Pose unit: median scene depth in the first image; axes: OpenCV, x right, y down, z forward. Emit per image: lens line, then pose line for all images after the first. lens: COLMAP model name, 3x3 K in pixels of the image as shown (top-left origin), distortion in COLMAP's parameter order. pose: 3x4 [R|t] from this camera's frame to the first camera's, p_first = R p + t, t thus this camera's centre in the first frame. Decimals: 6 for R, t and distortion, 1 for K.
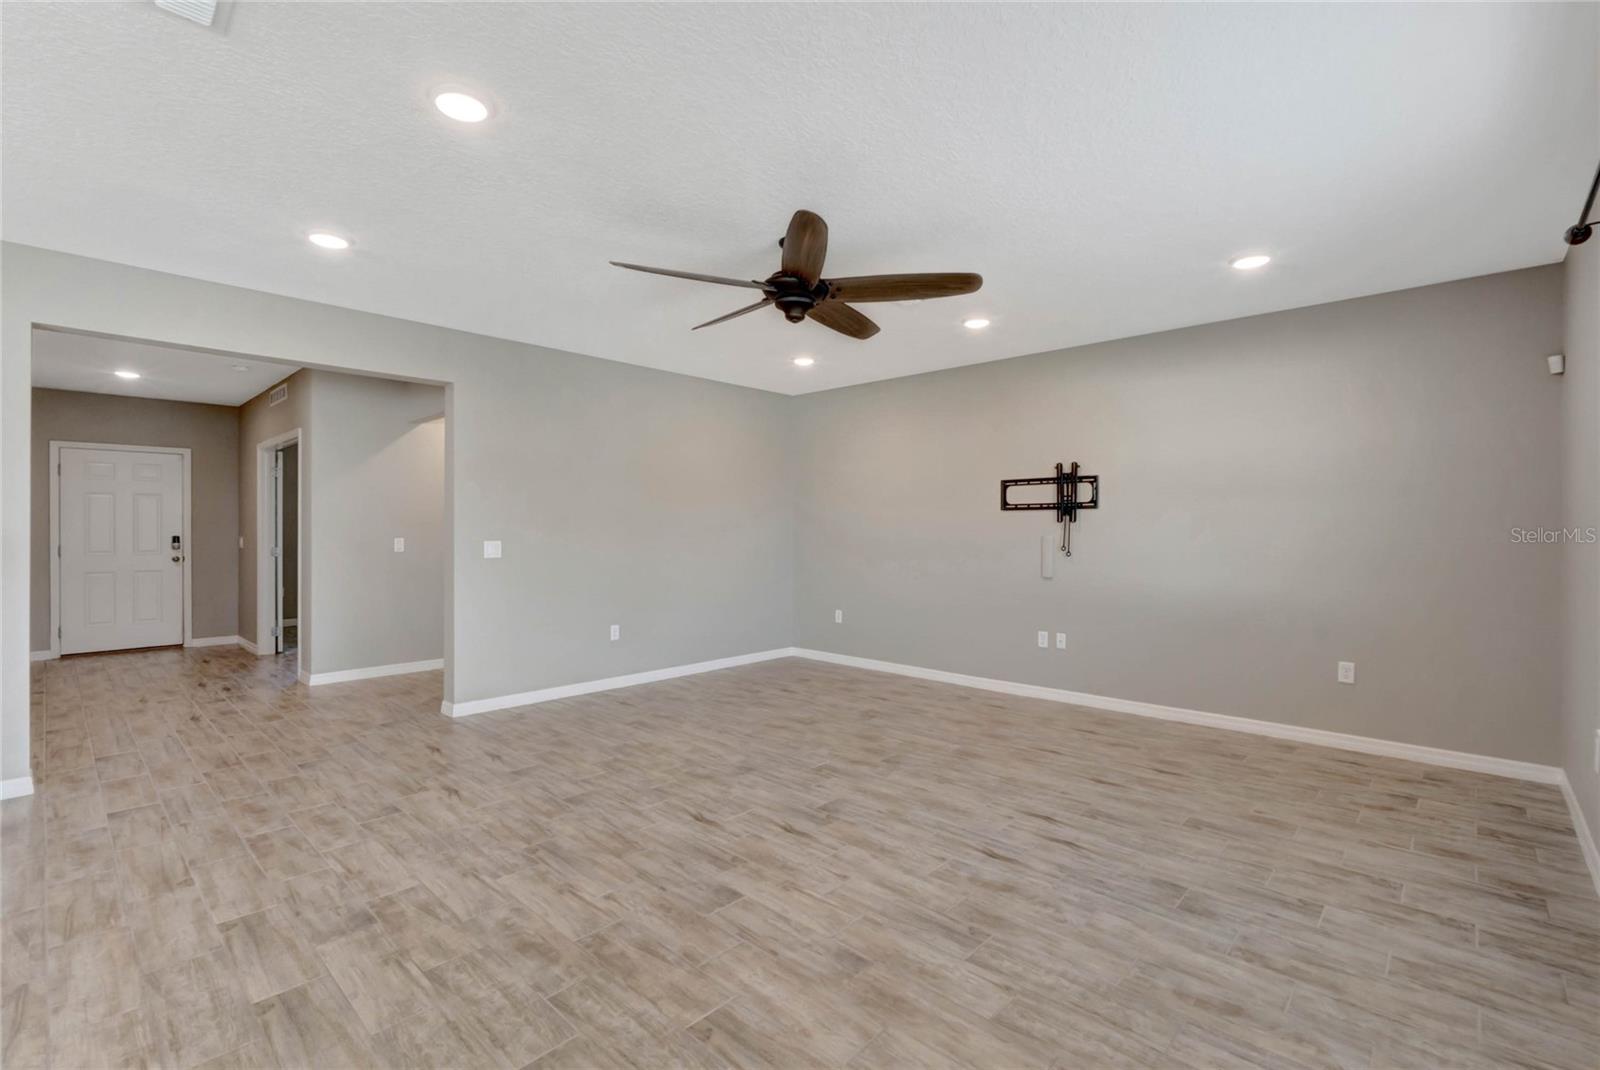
lens RADIAL K [[704.4, 0, 764.5], [0, 704.4, 529.4], [0, 0, 1]] dist [-0.001415, -0.006058]
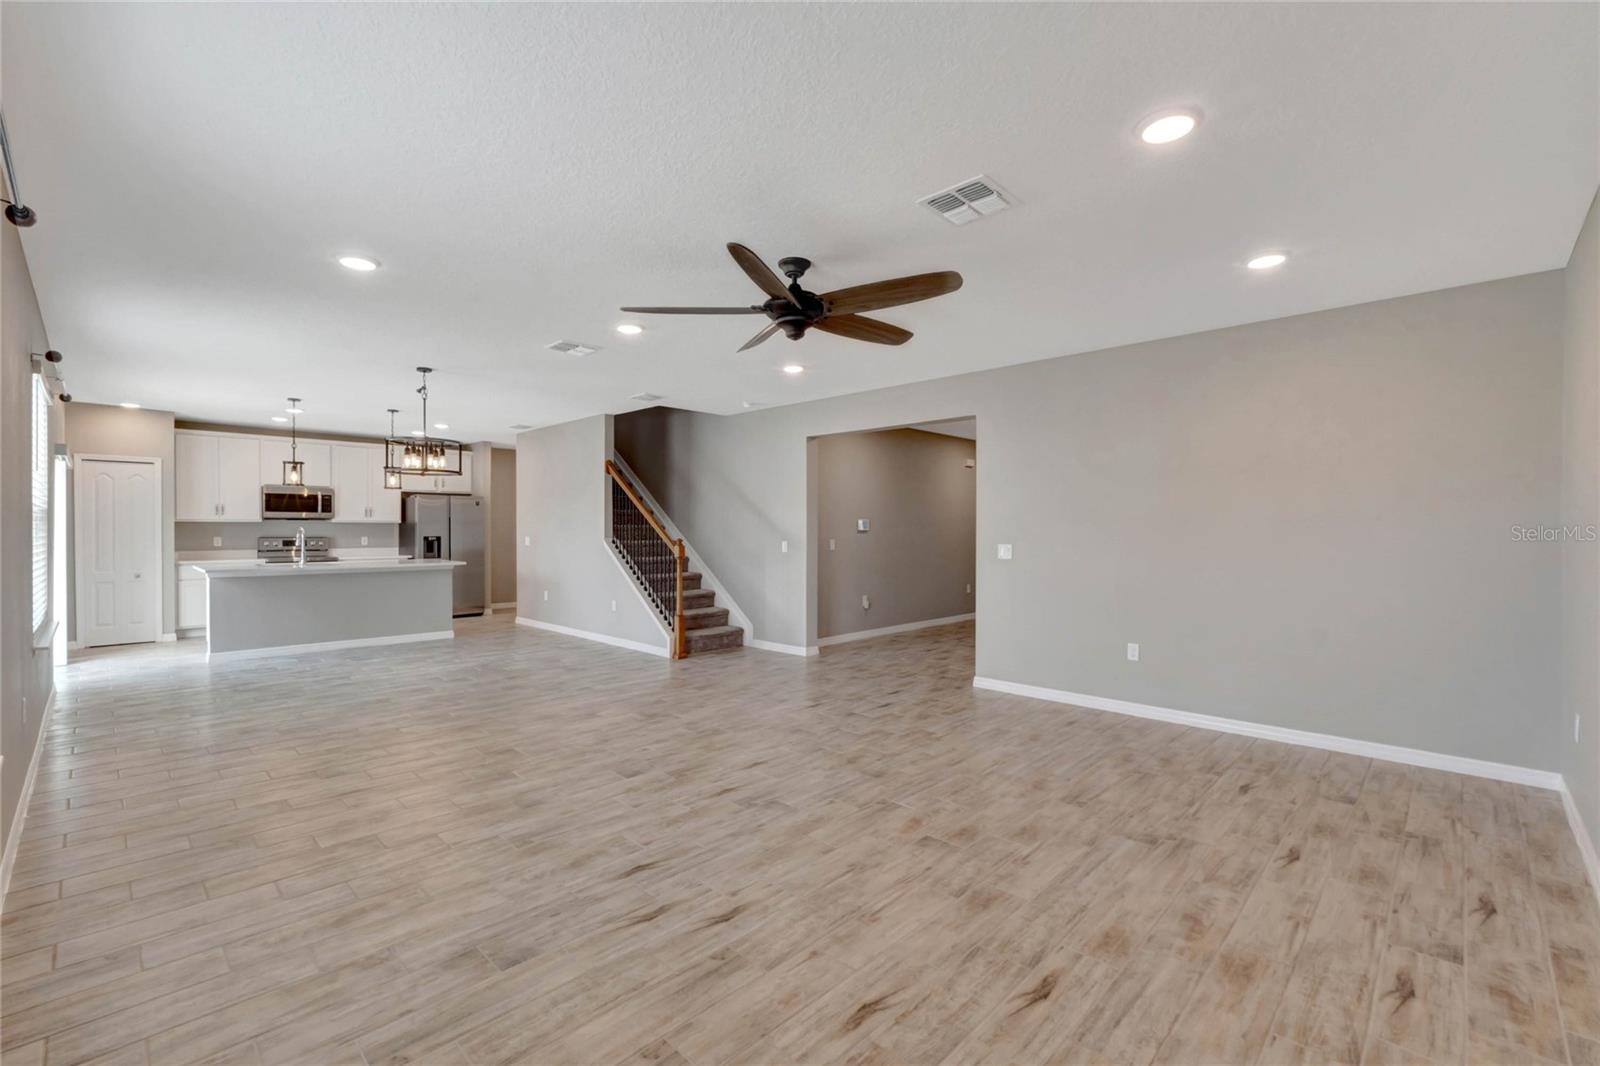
lens RADIAL K [[686.5, 0, 846.1], [0, 686.5, 543.9], [0, 0, 1]] dist [-0.011992, 0.000216]
pose [[0.049574, 0.019472, -0.998581, 0.991534], [-0.002534, 0.999809, 0.019370, -0.007398], [0.998767, 0.001570, 0.049614, 0.954844]]
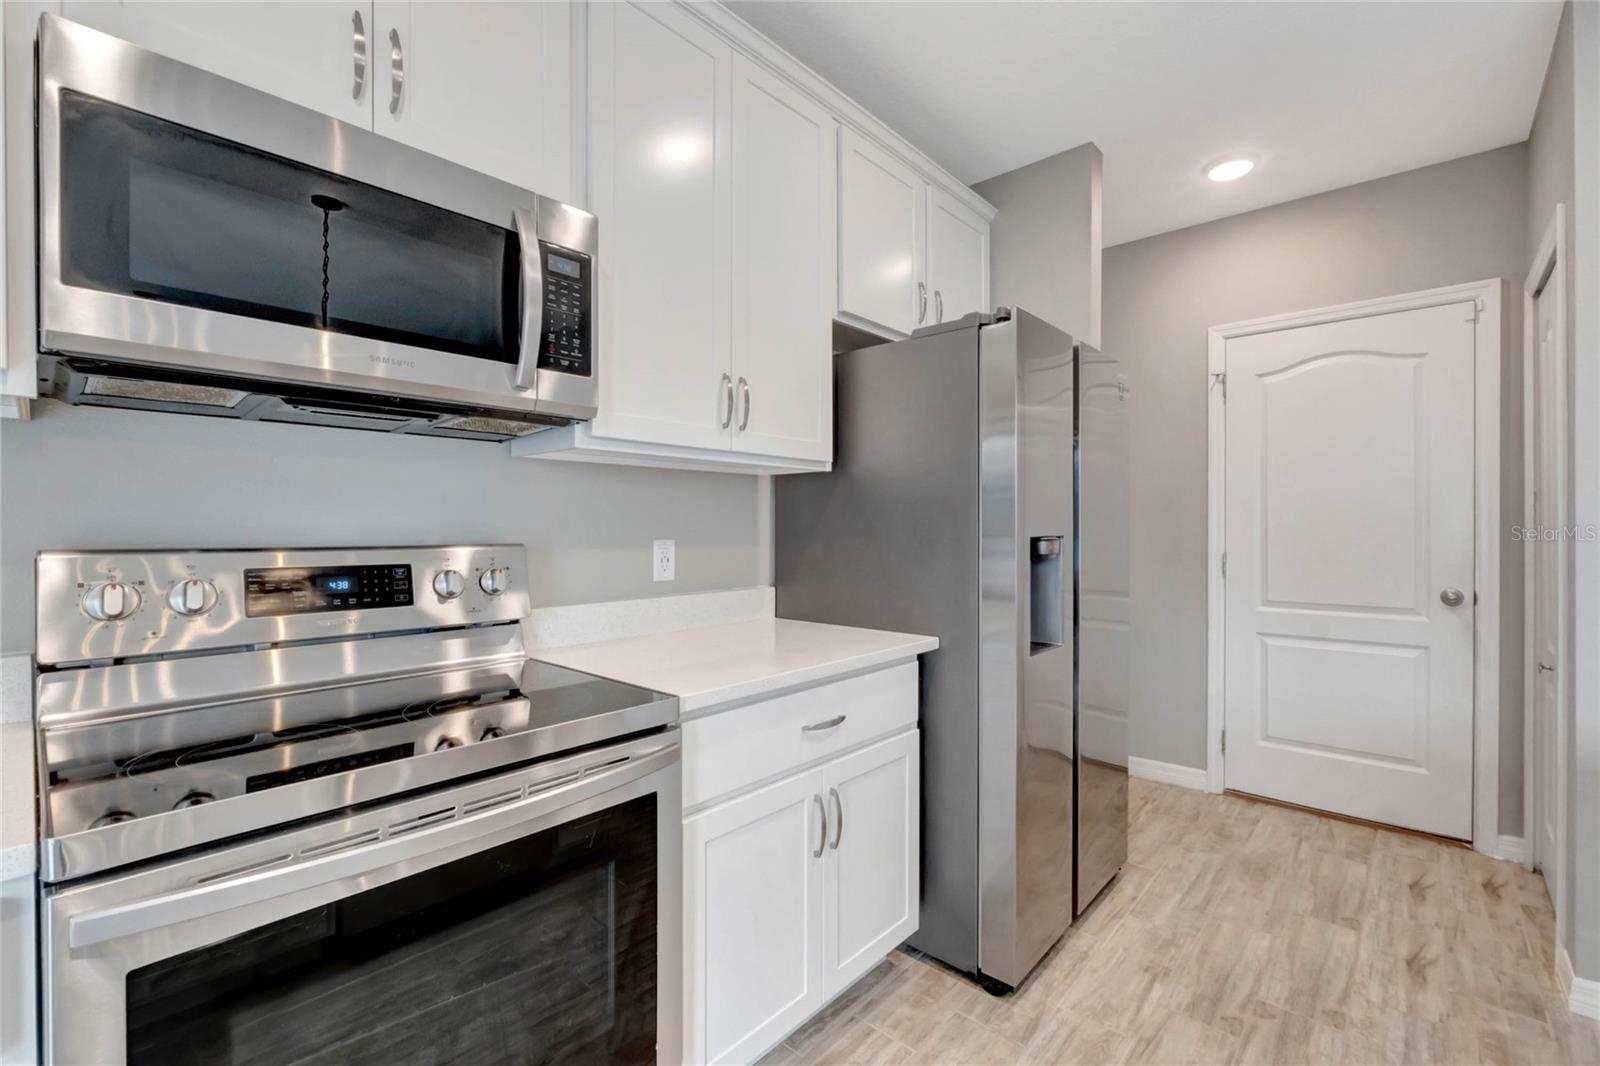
lens RADIAL K [[696.2, 0, 800.0], [0, 696.2, 533.0], [0, 0, 1]] dist [-0.001827, -0.000086]
pose [[0.063478, 0.004461, -0.997973, -1.233585], [0.000709, 0.999990, 0.004515, 0.013689], [0.997983, -0.000994, 0.063474, -0.733741]]
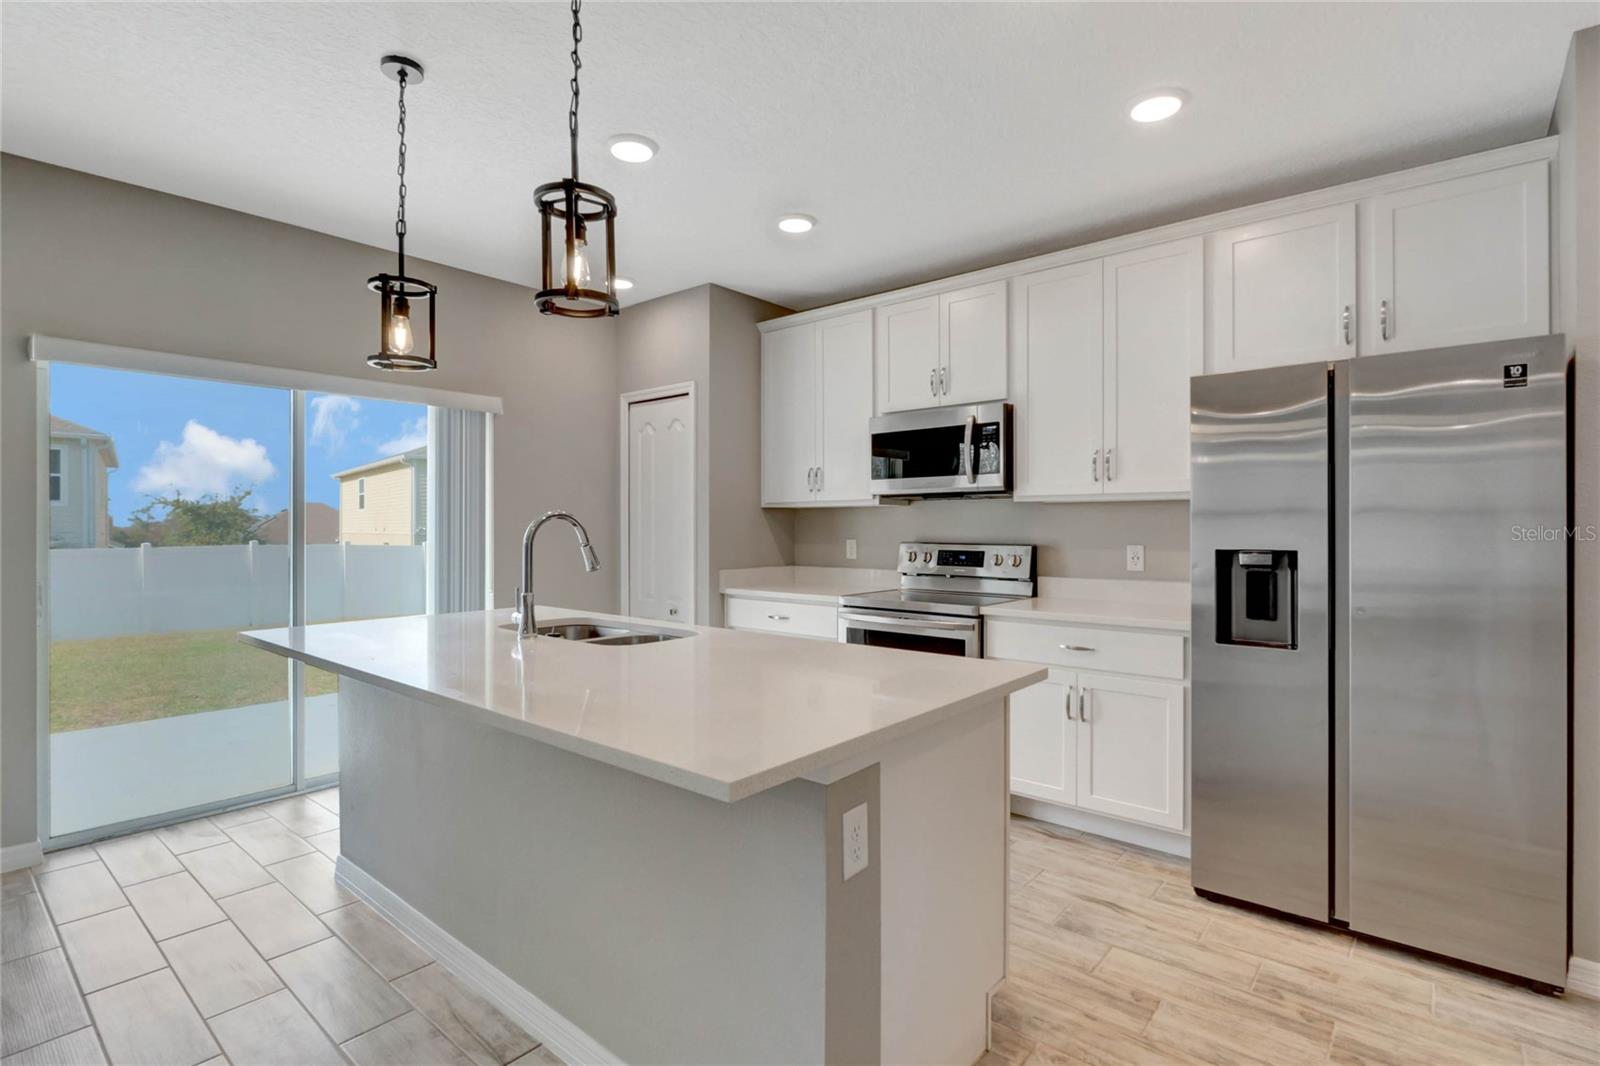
lens RADIAL K [[759.2, 0, 793.7], [0, 759.2, 526.0], [0, 0, 1]] dist [-0.000254, 0.000343]
pose [[-0.996744, -0.004468, -0.080507, -1.279238], [-0.004308, 0.999988, -0.002155, 0.001342], [0.080516, -0.001801, -0.996752, 0.116004]]
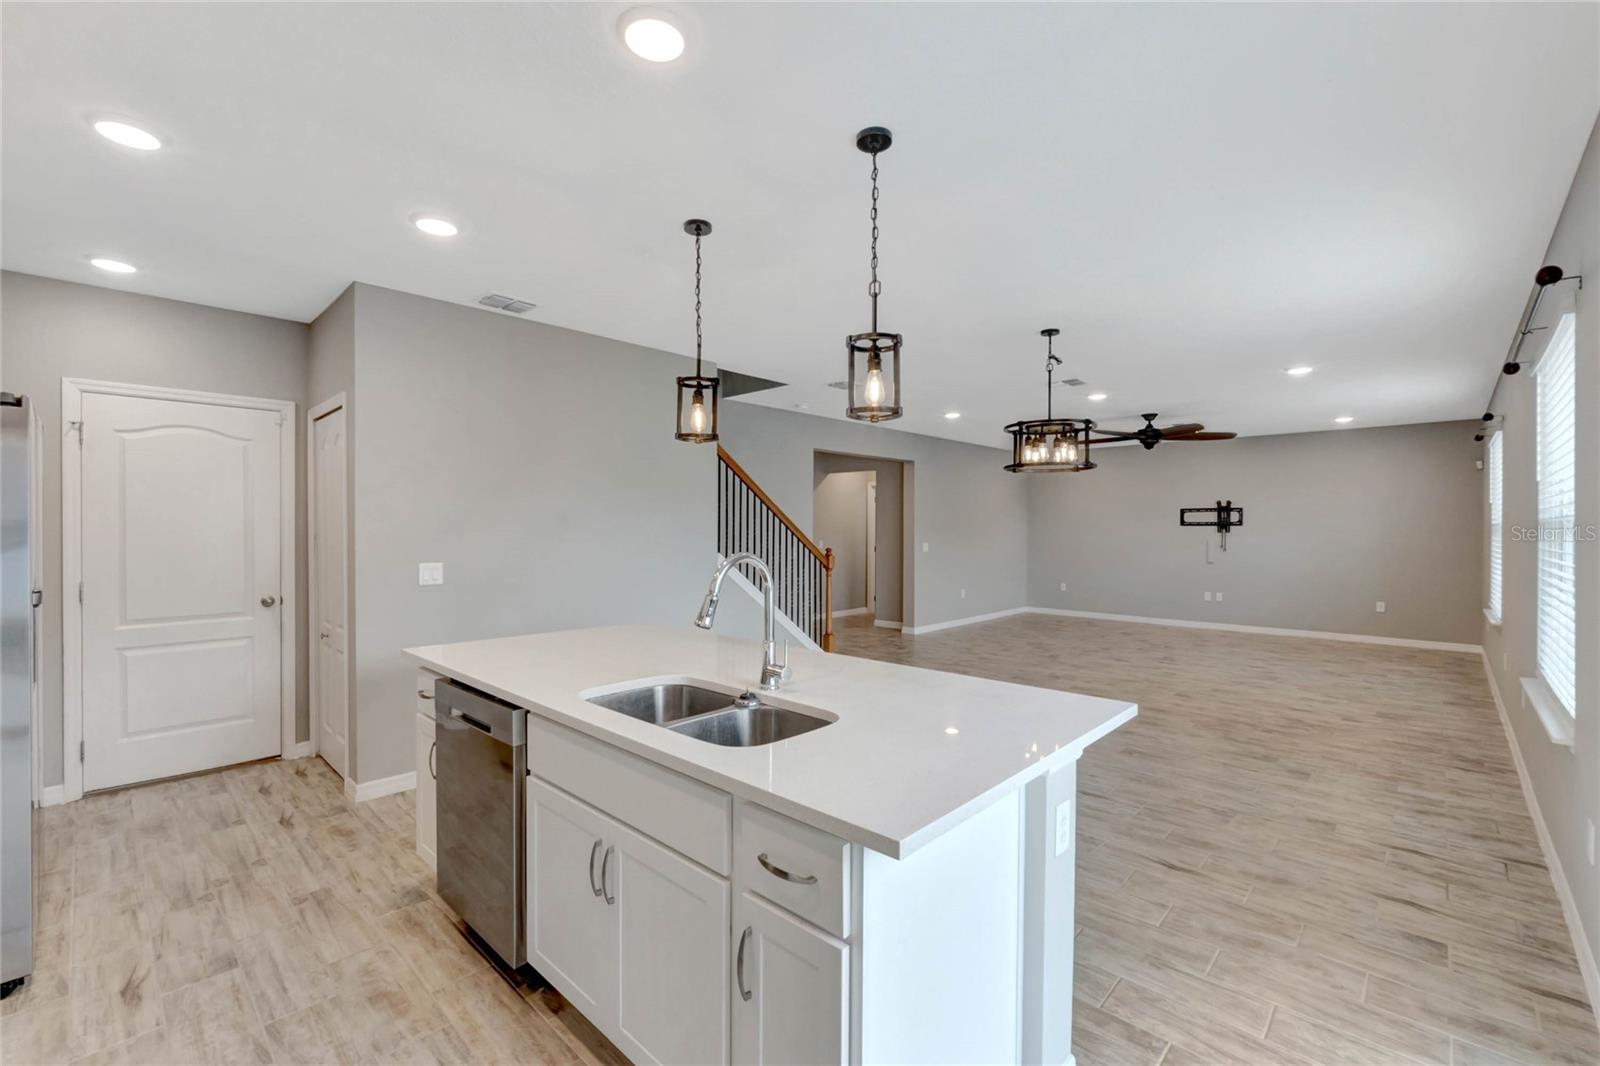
lens RADIAL K [[674.6, 0, 786.0], [0, 674.6, 535.0], [0, 0, 1]] dist [0.001083, -0.000185]
pose [[0.999881, -0.001313, 0.015356, -1.097059], [0.001178, 0.999961, 0.008804, -0.030843], [-0.015367, -0.008785, 0.999843, -1.109592]]
